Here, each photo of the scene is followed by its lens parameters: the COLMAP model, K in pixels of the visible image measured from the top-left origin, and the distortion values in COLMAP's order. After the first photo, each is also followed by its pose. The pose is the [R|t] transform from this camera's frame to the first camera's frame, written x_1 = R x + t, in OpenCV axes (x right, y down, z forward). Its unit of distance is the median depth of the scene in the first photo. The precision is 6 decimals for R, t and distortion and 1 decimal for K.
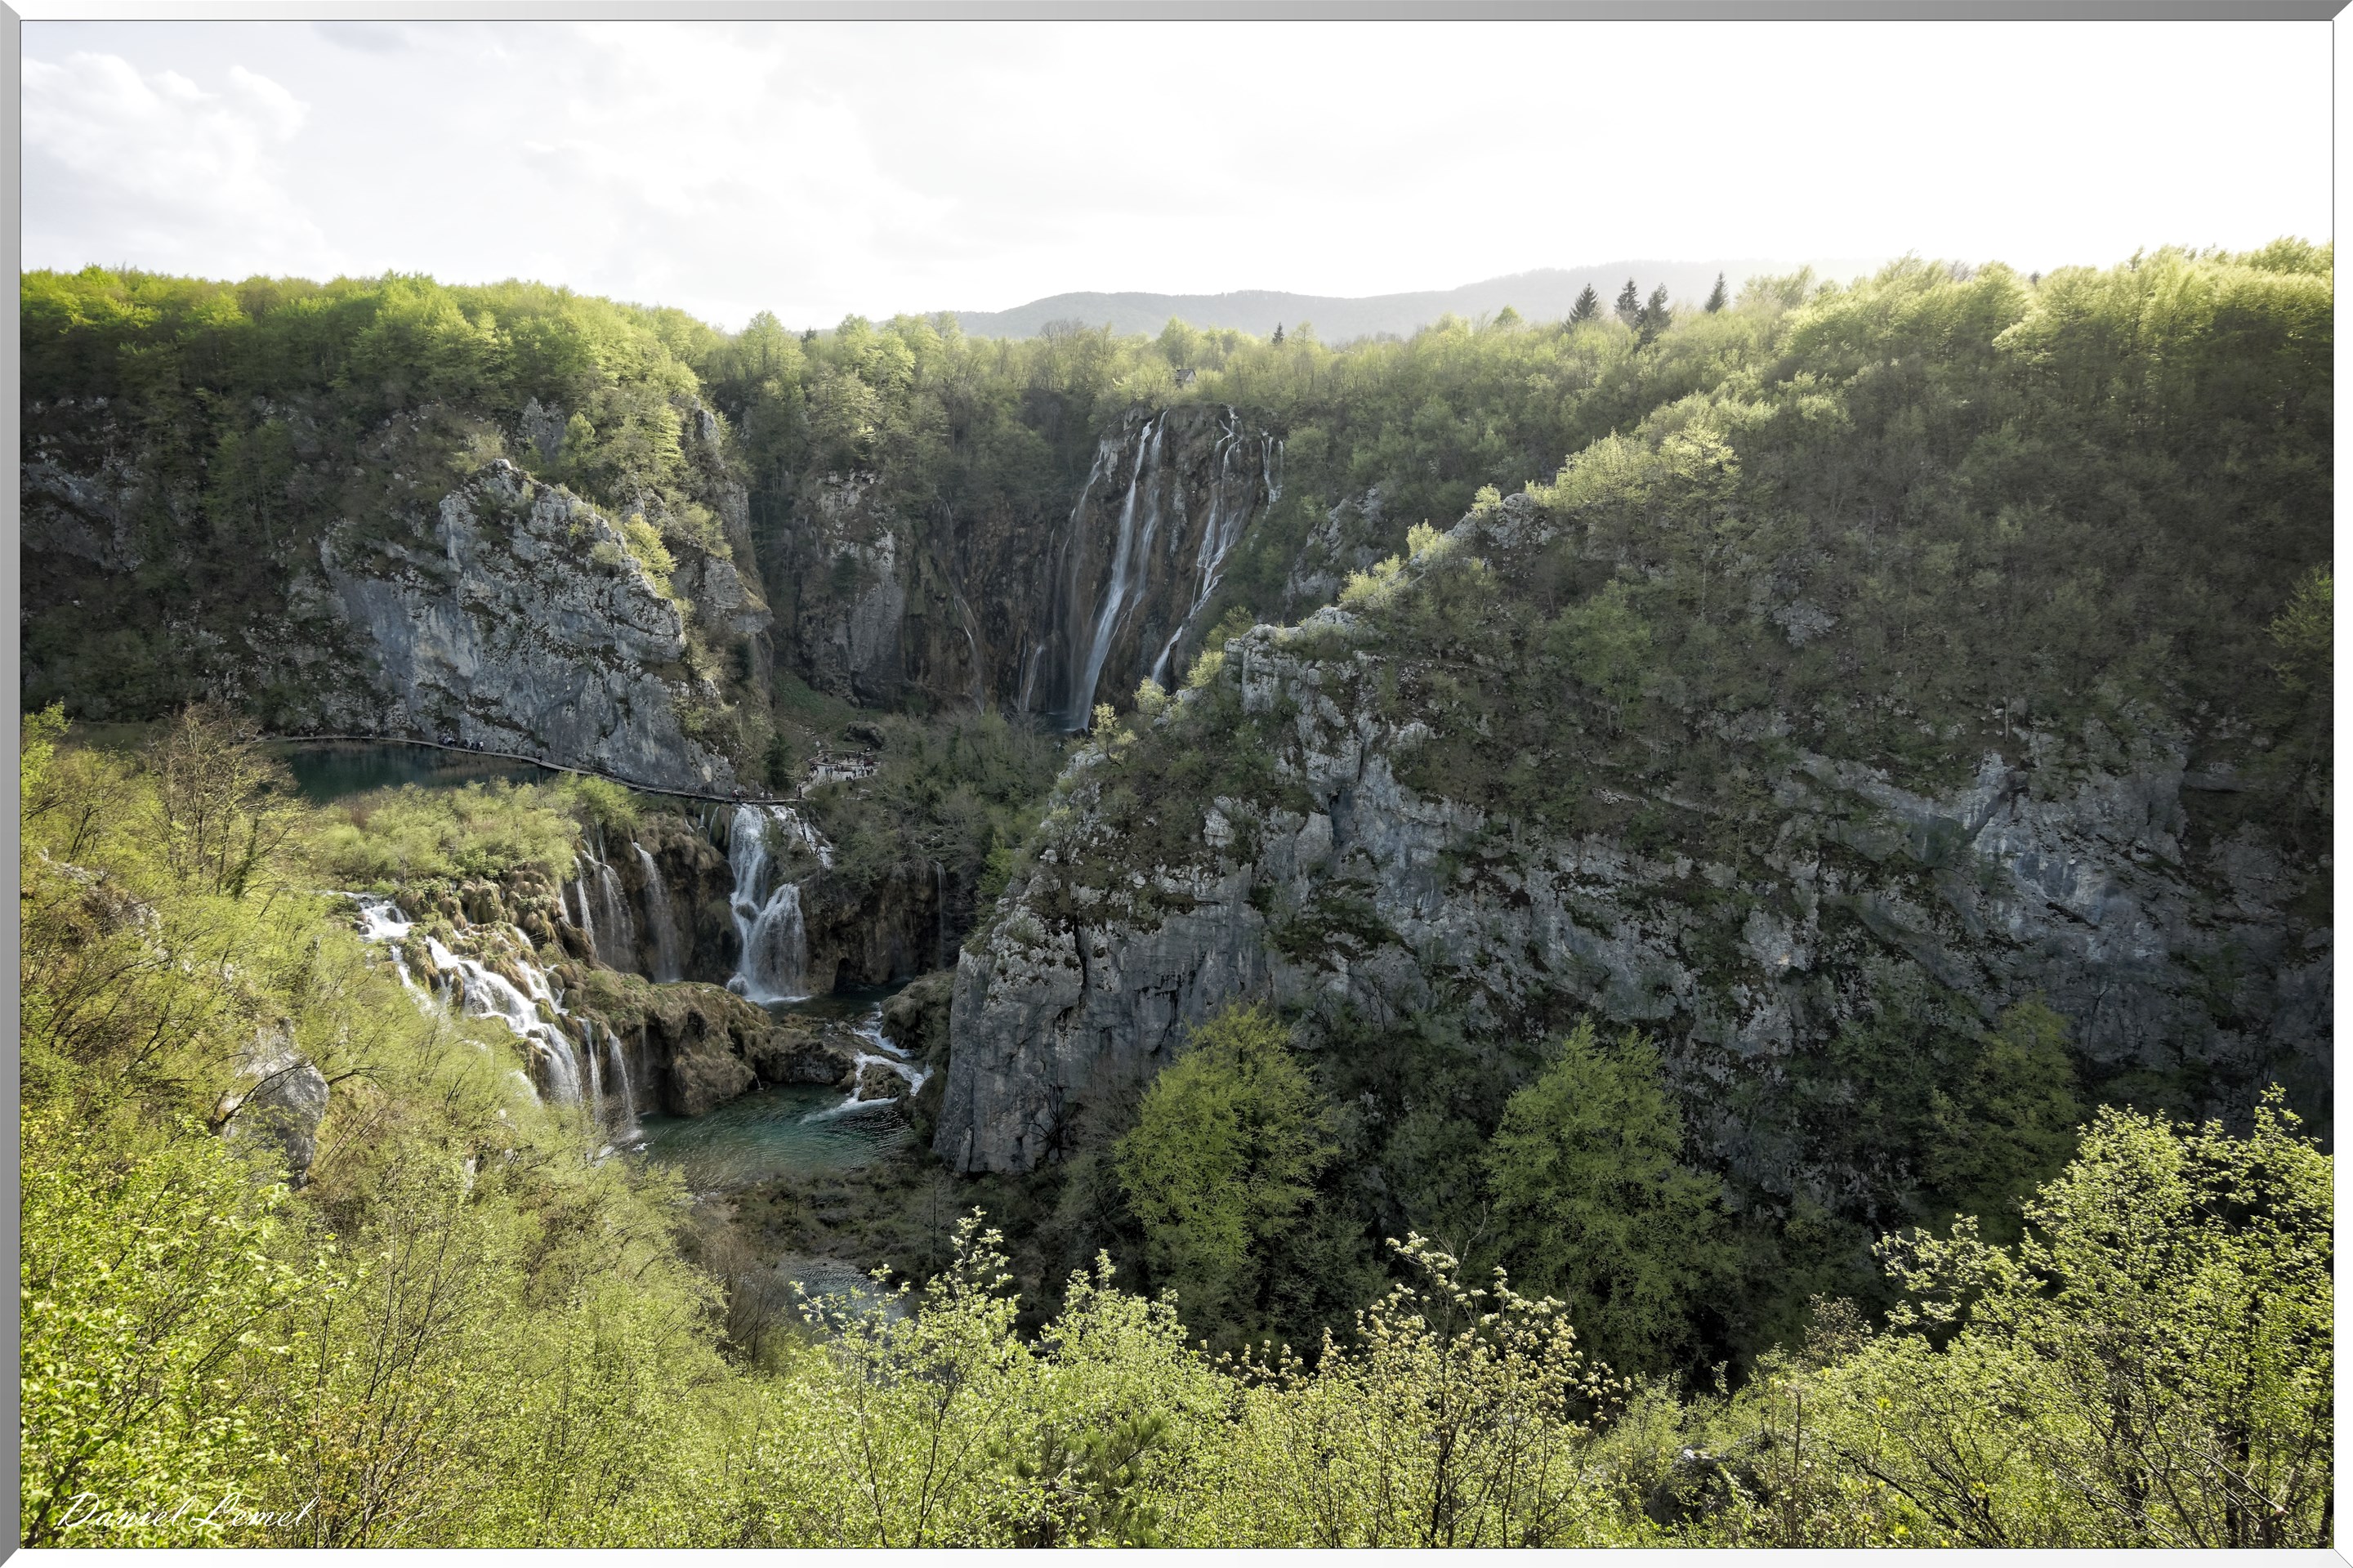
lens RADIAL K [[1671.2, 0, 1177.8], [0, 1671.2, 778.1], [0, 0, 1]] dist [0.005385, 0.014040]
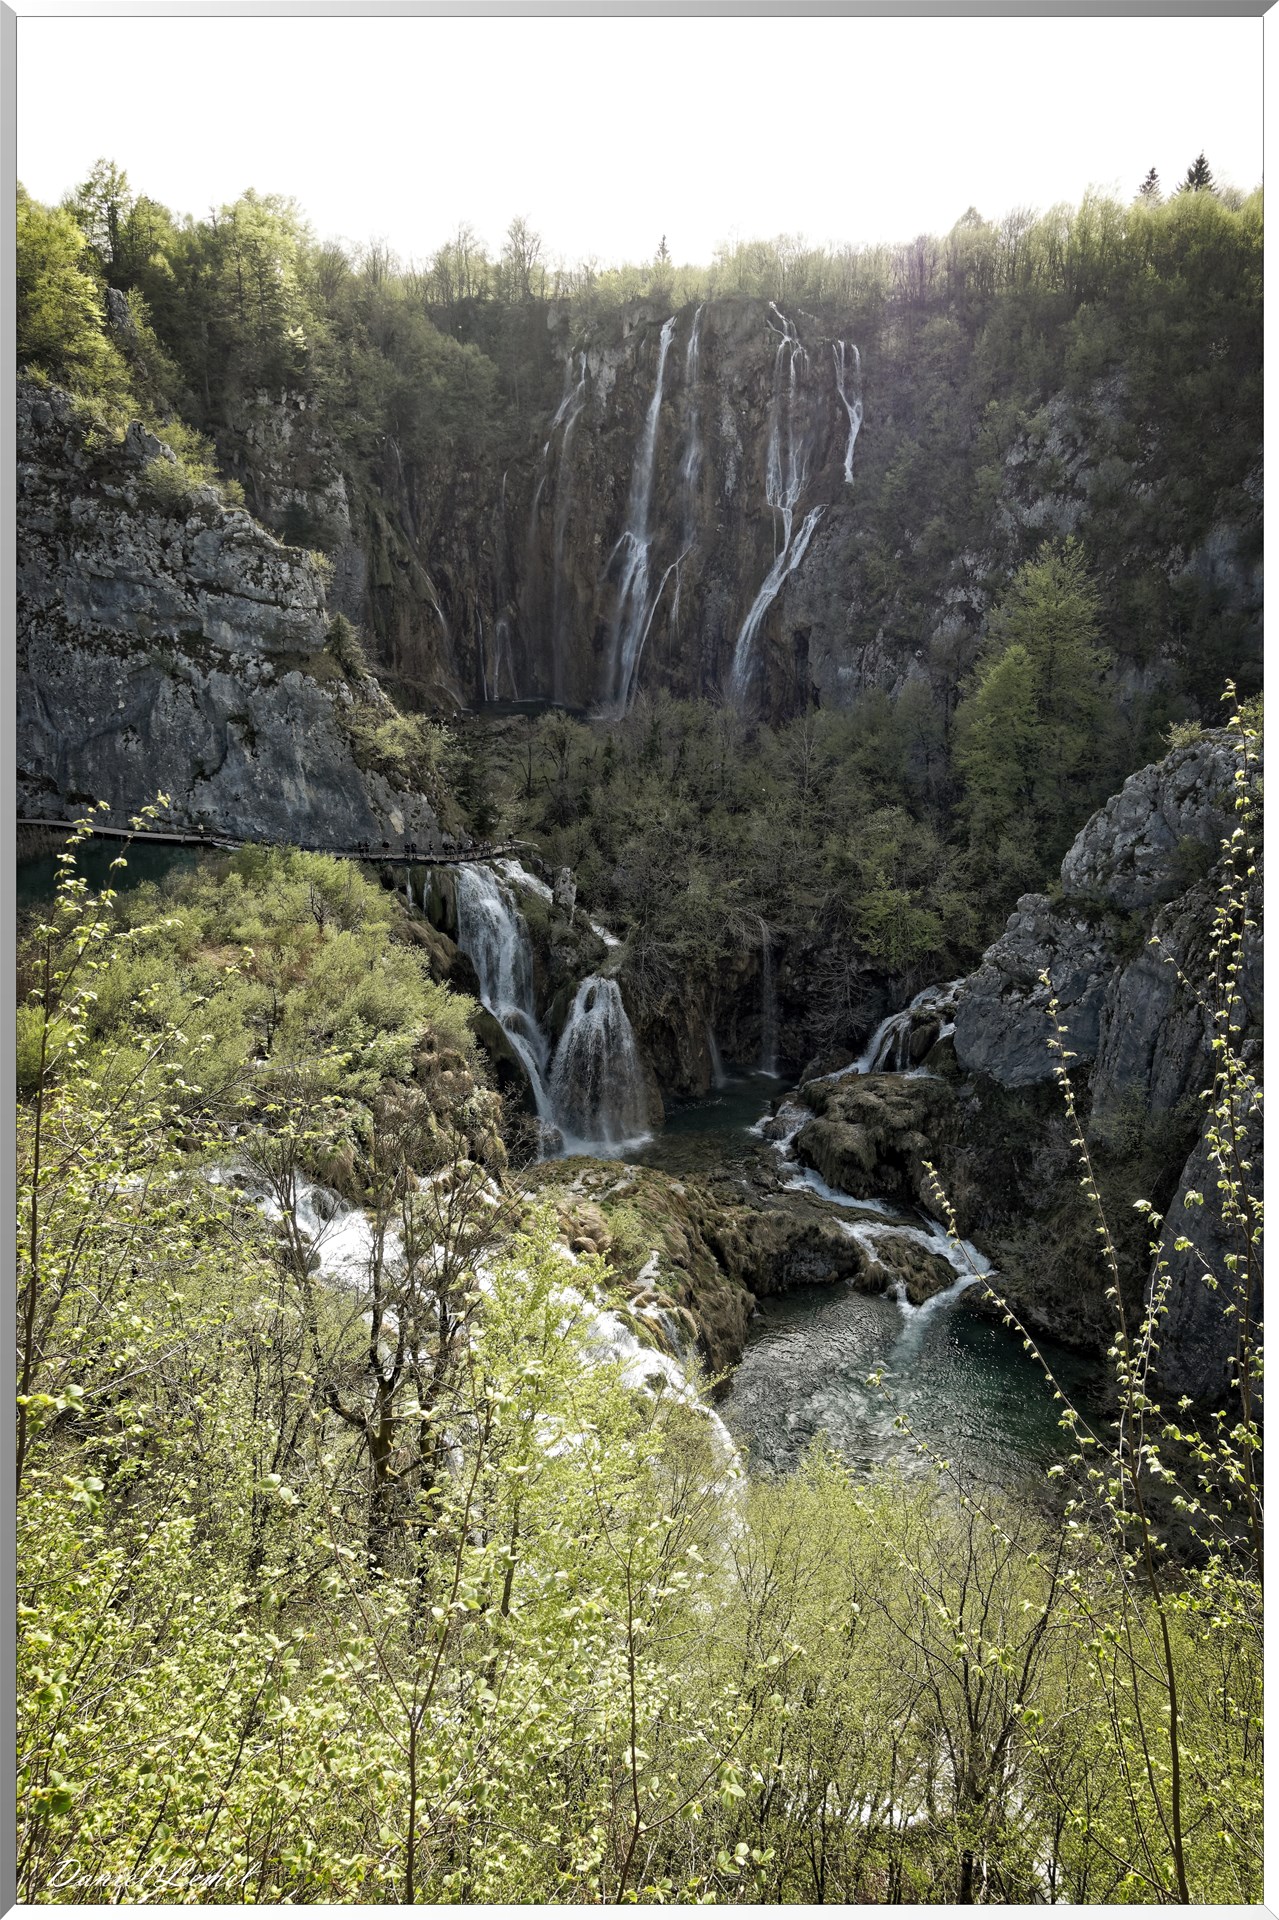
lens RADIAL K [[1363.6, 0, 639.0], [0, 1363.6, 964.2], [0, 0, 1]] dist [0.005385, 0.014040]
pose [[0.939358, -0.129238, 0.317653, -0.359246], [0.076674, 0.981972, 0.172779, -0.032152], [-0.334256, -0.137946, 0.932332, 0.447446]]
